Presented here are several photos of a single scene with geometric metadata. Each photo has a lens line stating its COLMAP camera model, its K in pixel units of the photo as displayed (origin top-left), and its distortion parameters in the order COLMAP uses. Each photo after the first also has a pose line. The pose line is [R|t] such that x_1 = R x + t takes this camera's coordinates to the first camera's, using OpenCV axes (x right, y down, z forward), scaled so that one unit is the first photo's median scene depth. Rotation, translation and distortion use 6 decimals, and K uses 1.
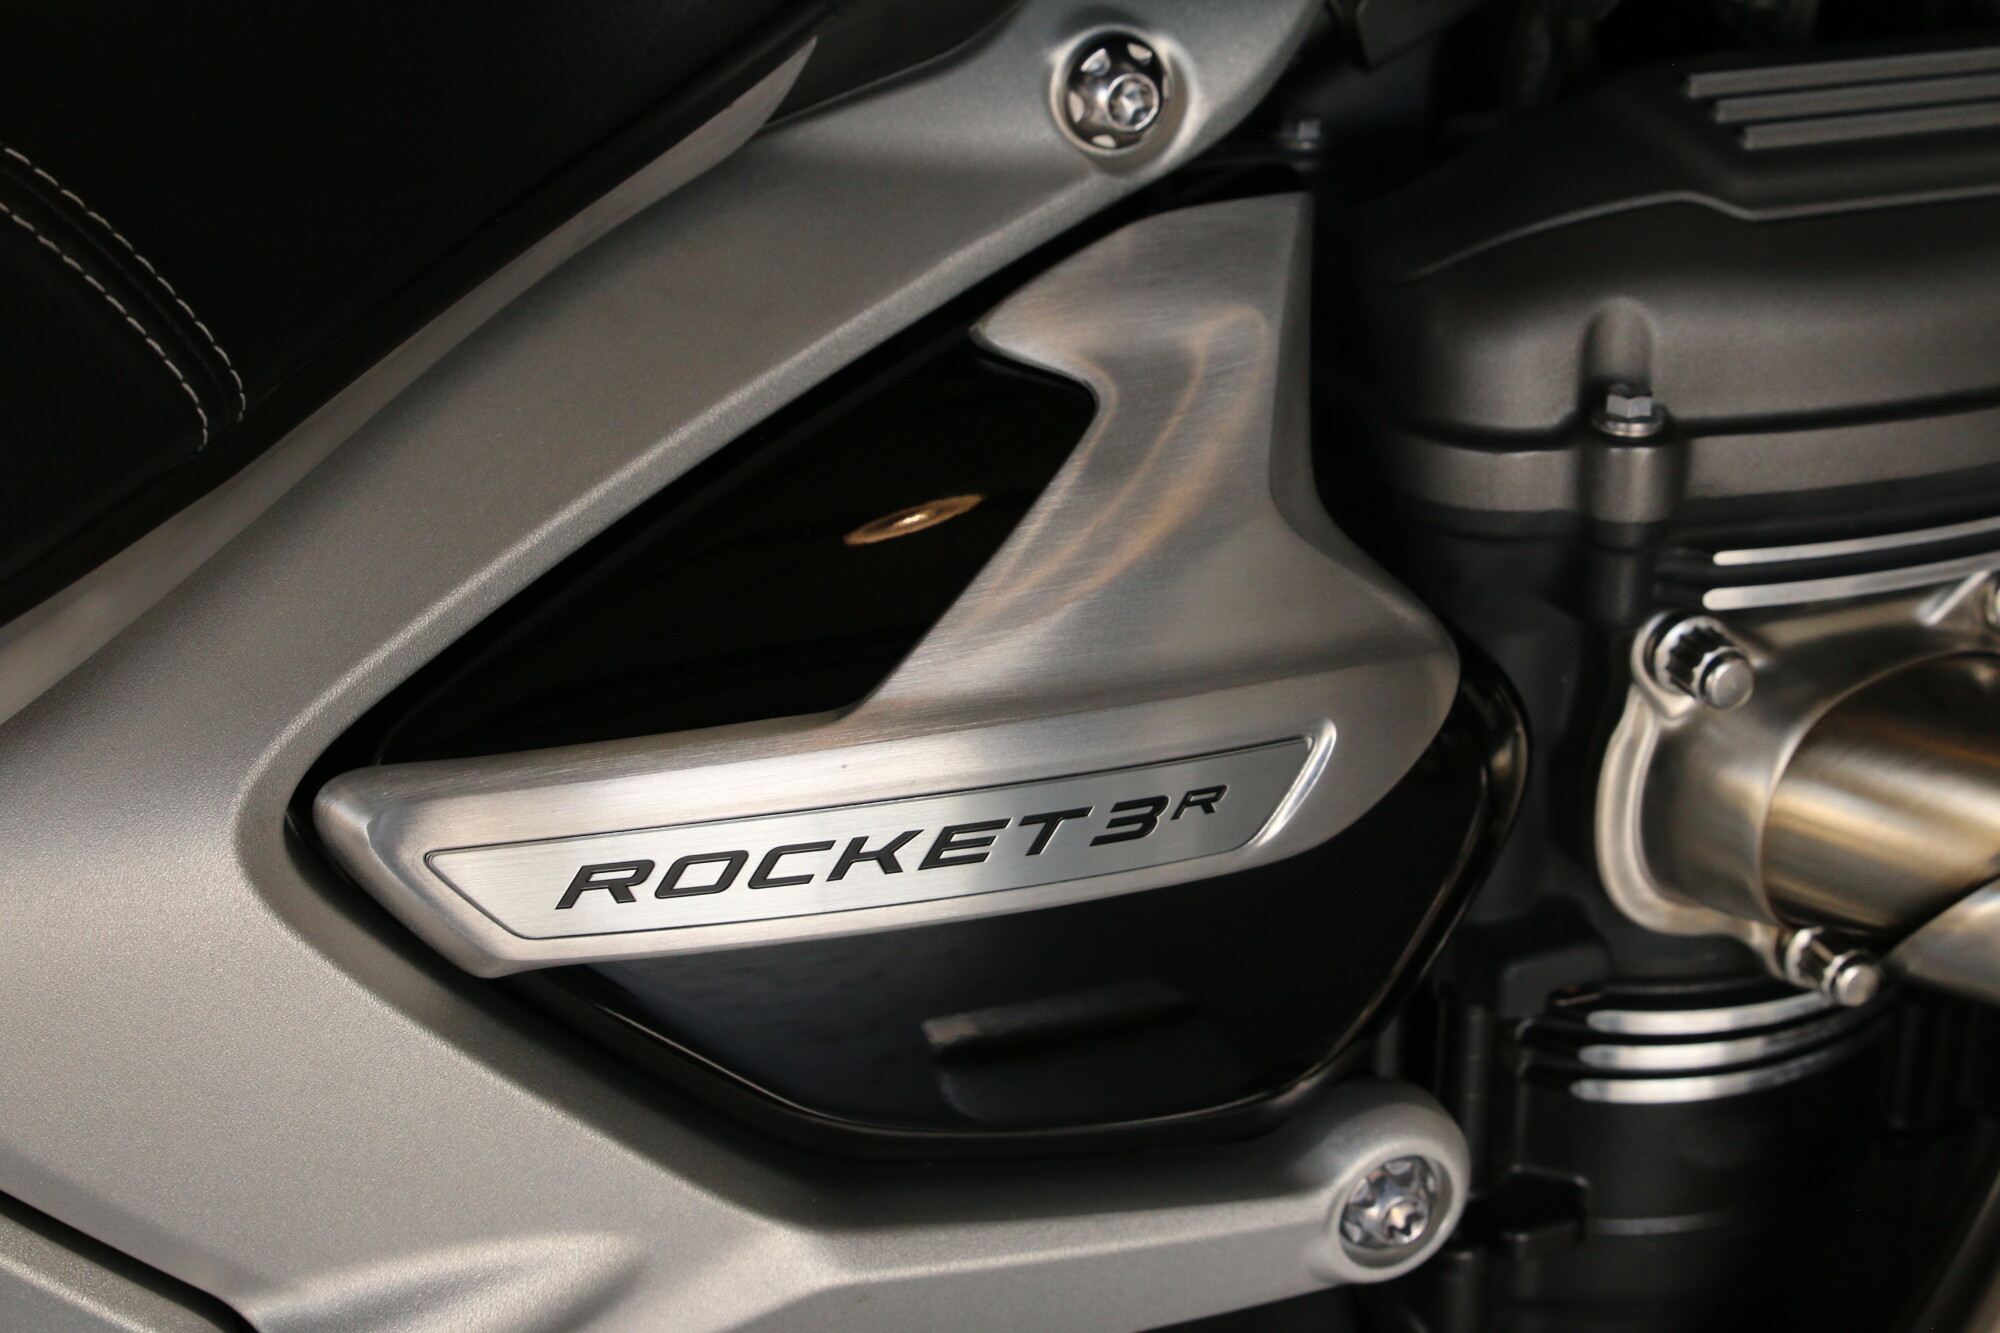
lens RADIAL K [[3191.6, 0, 1000.0], [0, 3191.6, 666.5], [0, 0, 1]] dist [-0.074039, -0.027808]
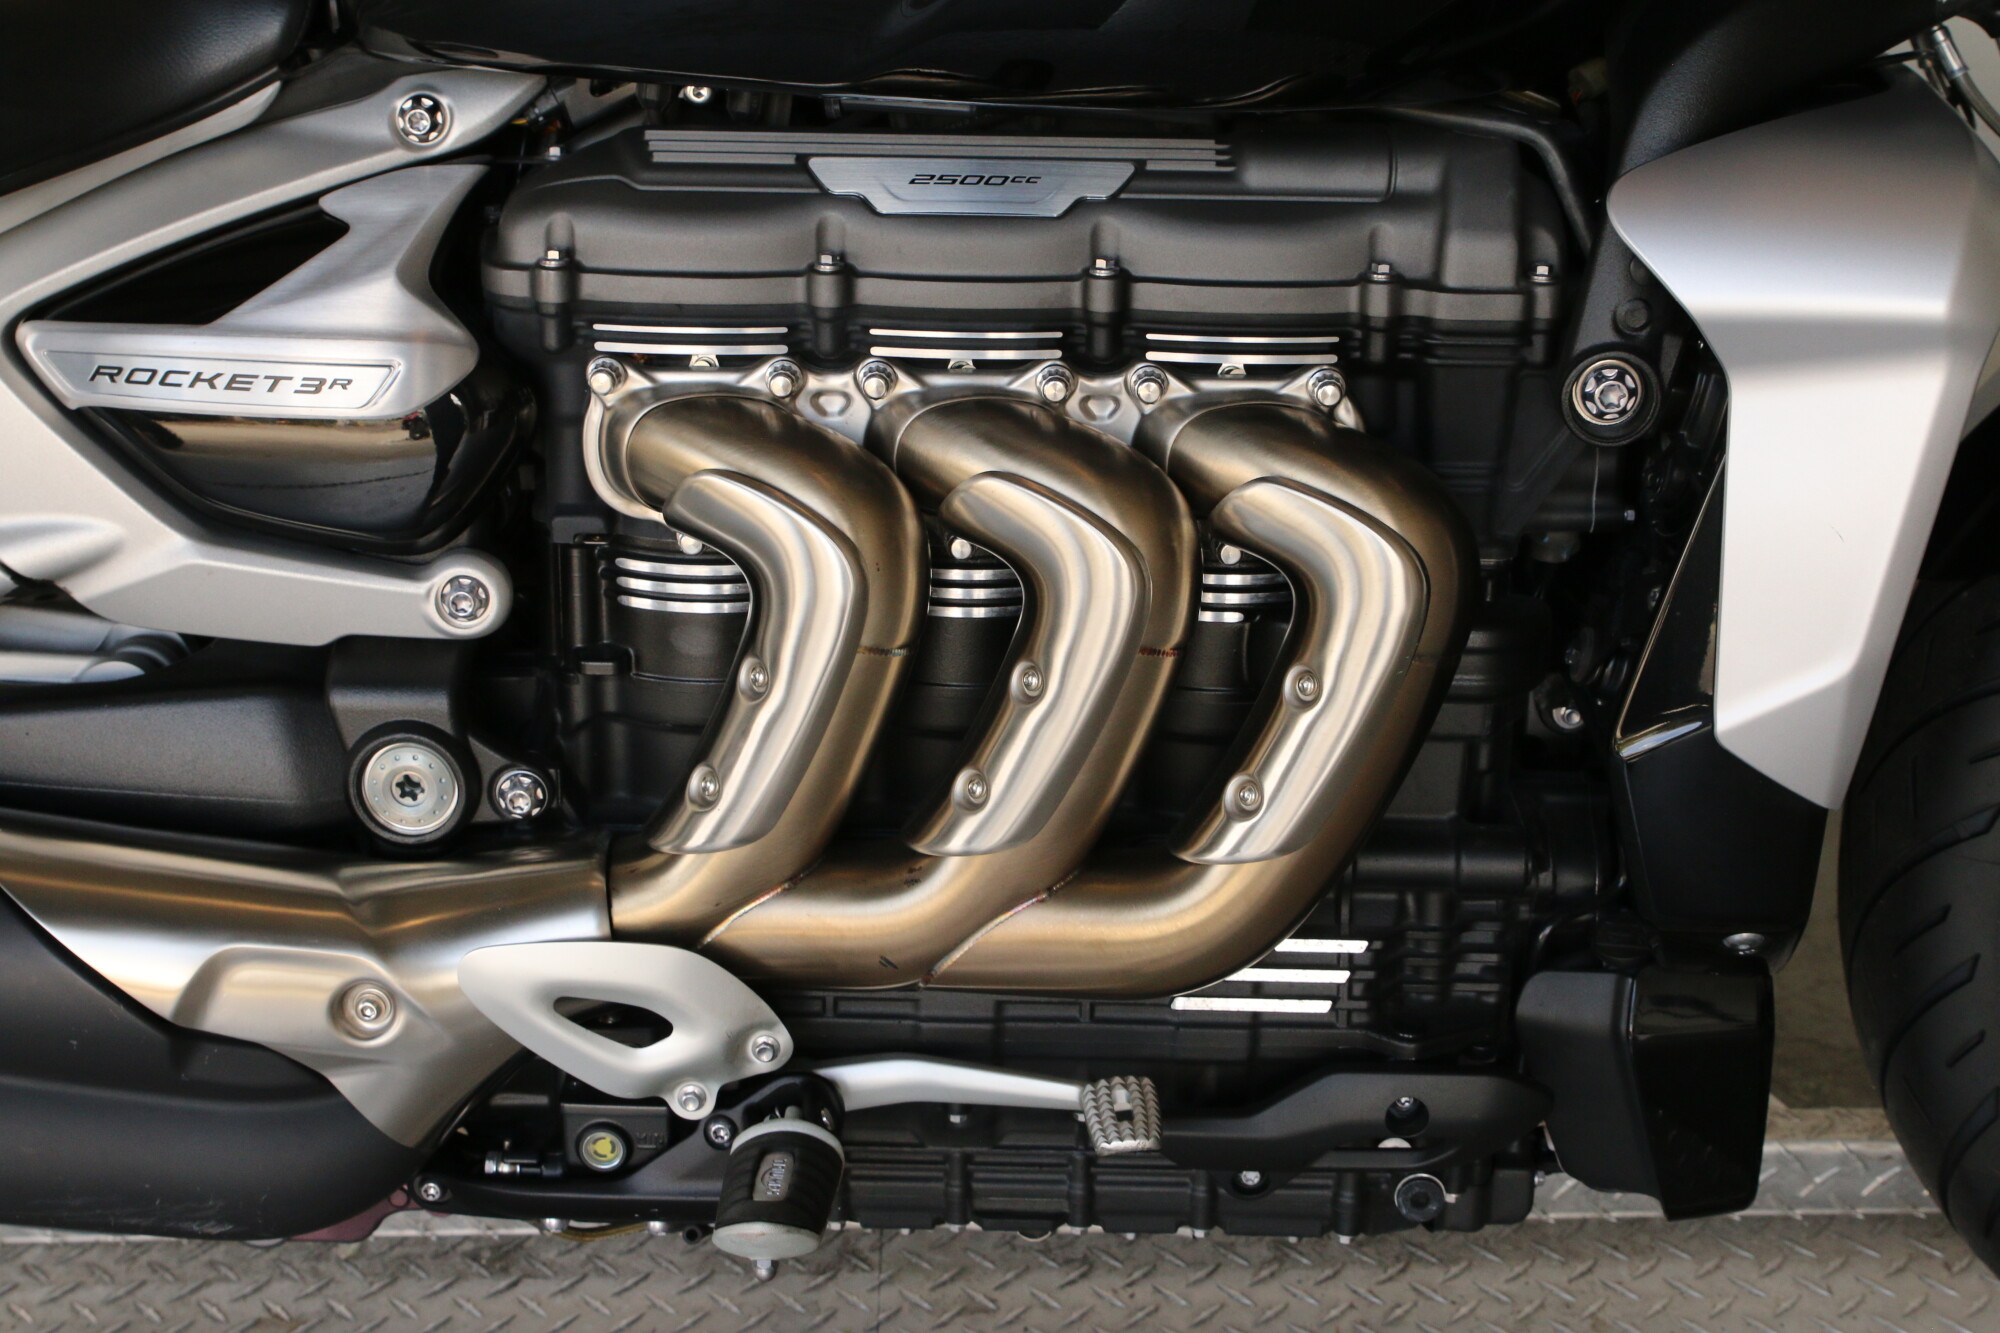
lens RADIAL K [[3191.6, 0, 1000.0], [0, 3191.6, 666.5], [0, 0, 1]] dist [-0.074039, -0.027808]
pose [[0.933731, 0.135284, -0.331428, 1.331097], [-0.163815, 0.984690, -0.059581, 0.307885], [0.318294, 0.109926, 0.941597, -1.111261]]
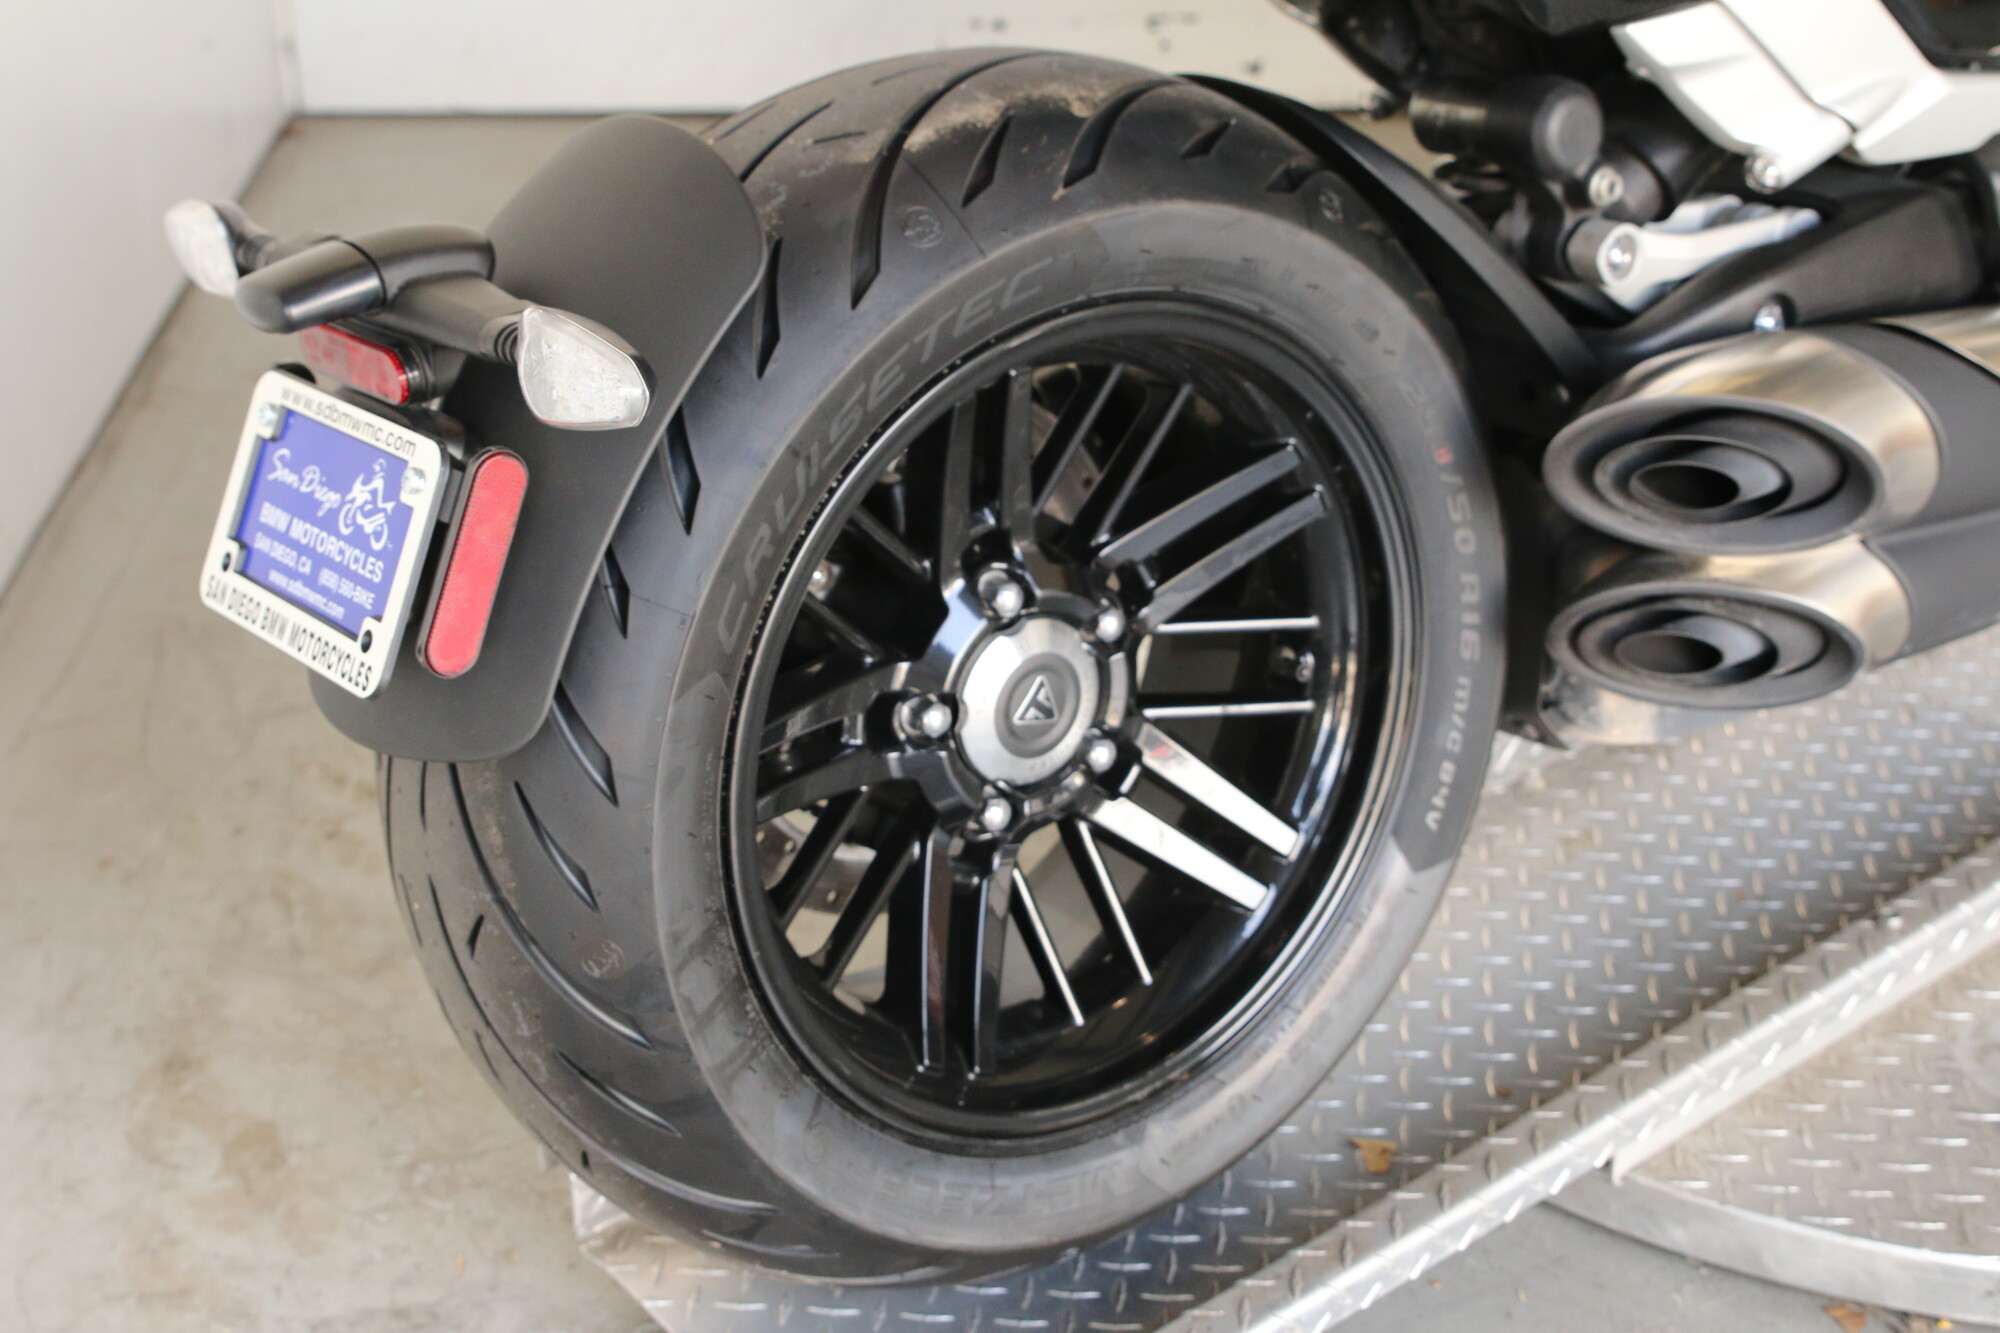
lens RADIAL K [[2940.8, 0, 1000.0], [0, 2940.8, 666.5], [0, 0, 1]] dist [0.024768, -0.012180]
pose [[0.959041, -0.165817, 0.229661, -1.671912], [0.175781, 0.984149, -0.023478, 0.639612], [-0.222128, 0.062887, 0.972987, -1.568627]]
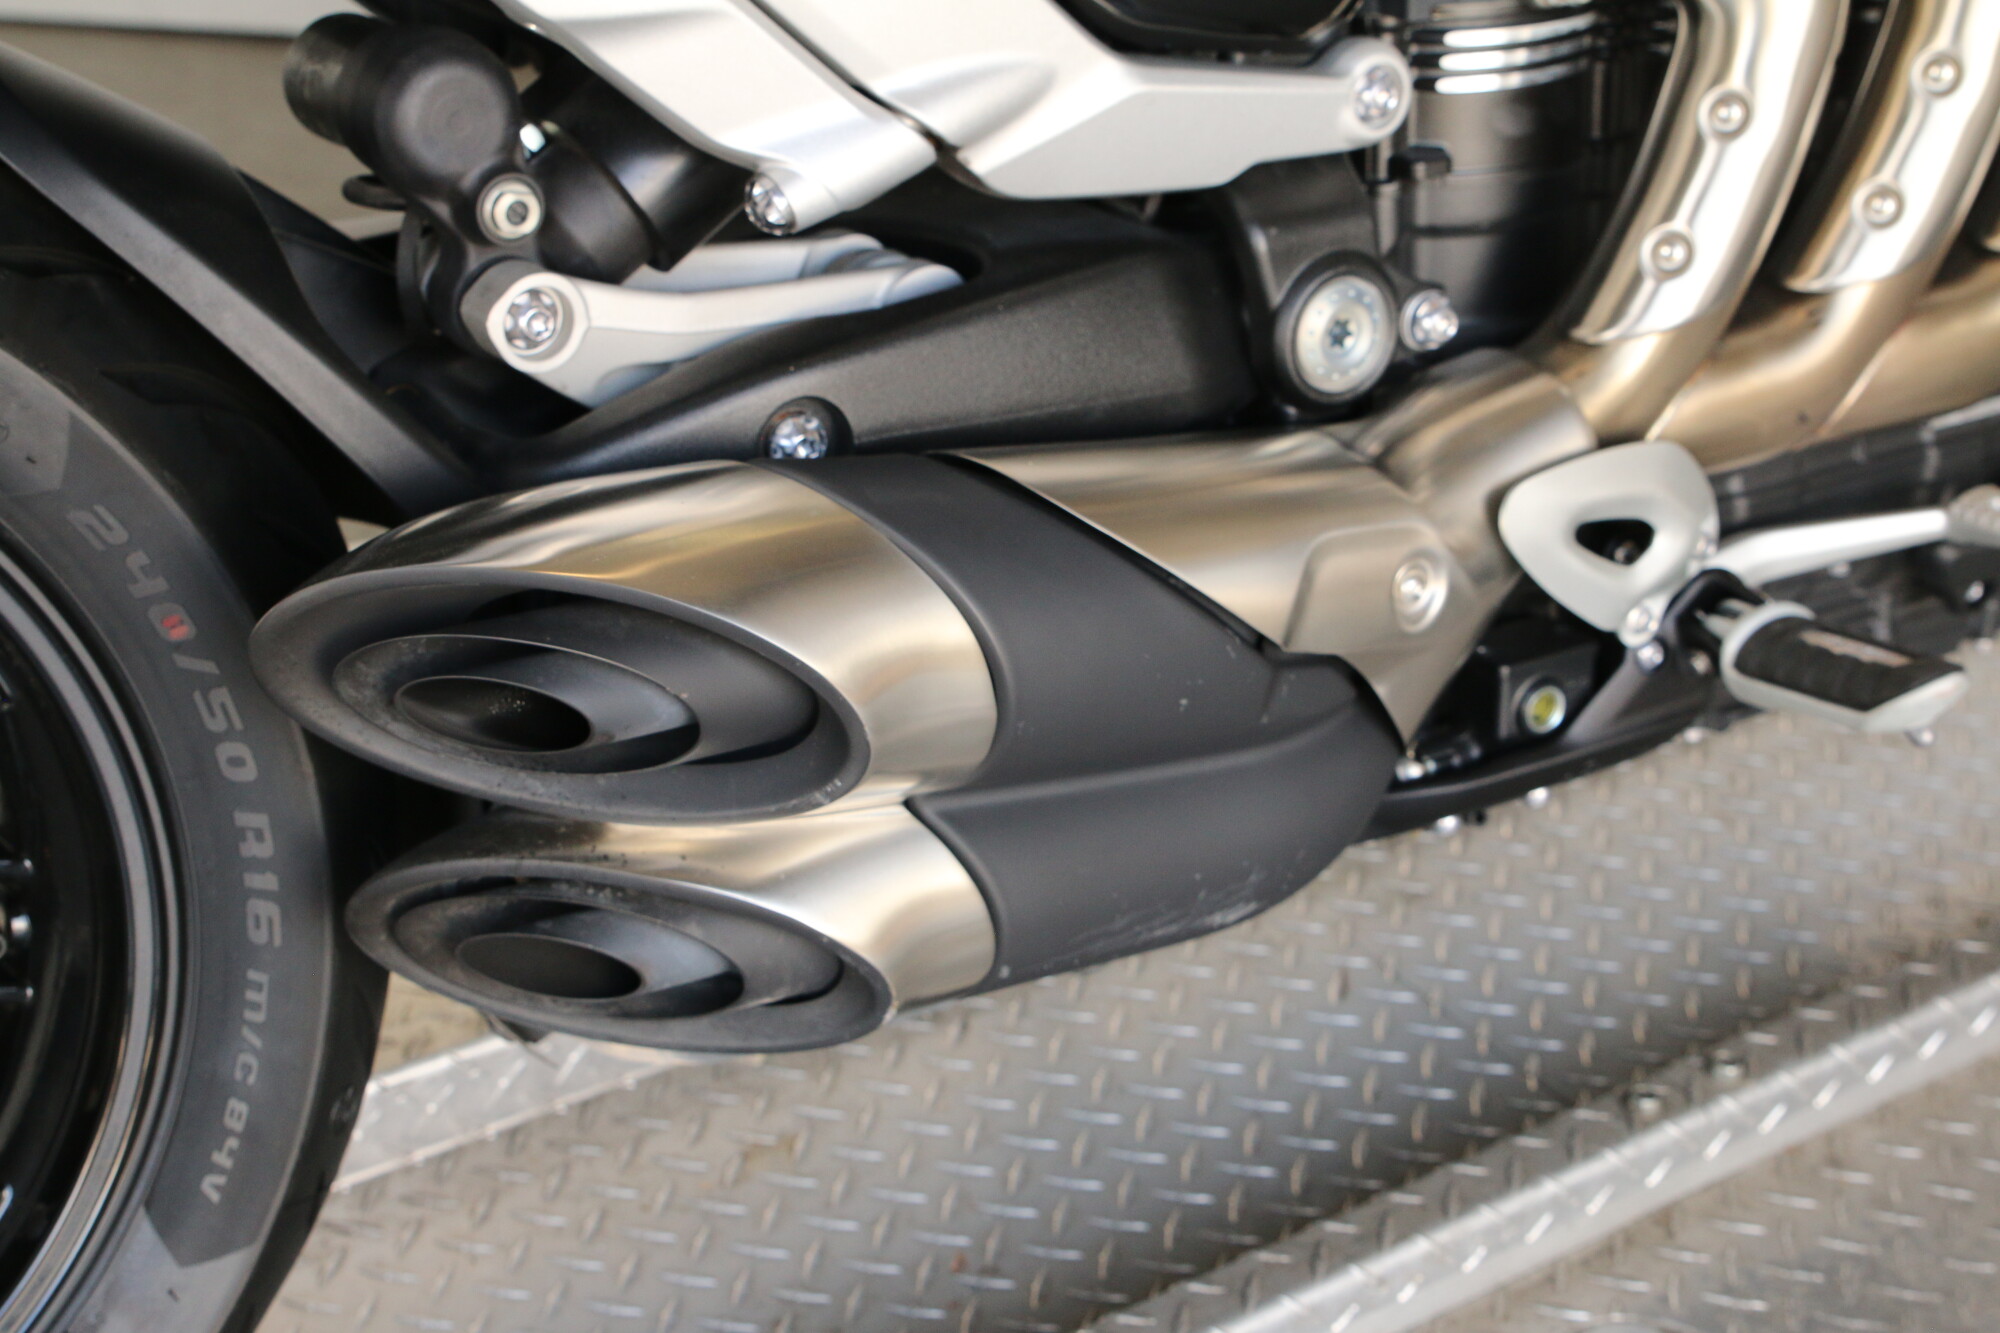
lens RADIAL K [[3191.6, 0, 1000.0], [0, 3191.6, 666.5], [0, 0, 1]] dist [-0.074039, -0.027808]
pose [[0.976961, -0.094427, 0.191390, -0.533969], [0.098651, 0.995042, -0.012639, 0.548799], [-0.189247, 0.031229, 0.981433, -0.903233]]
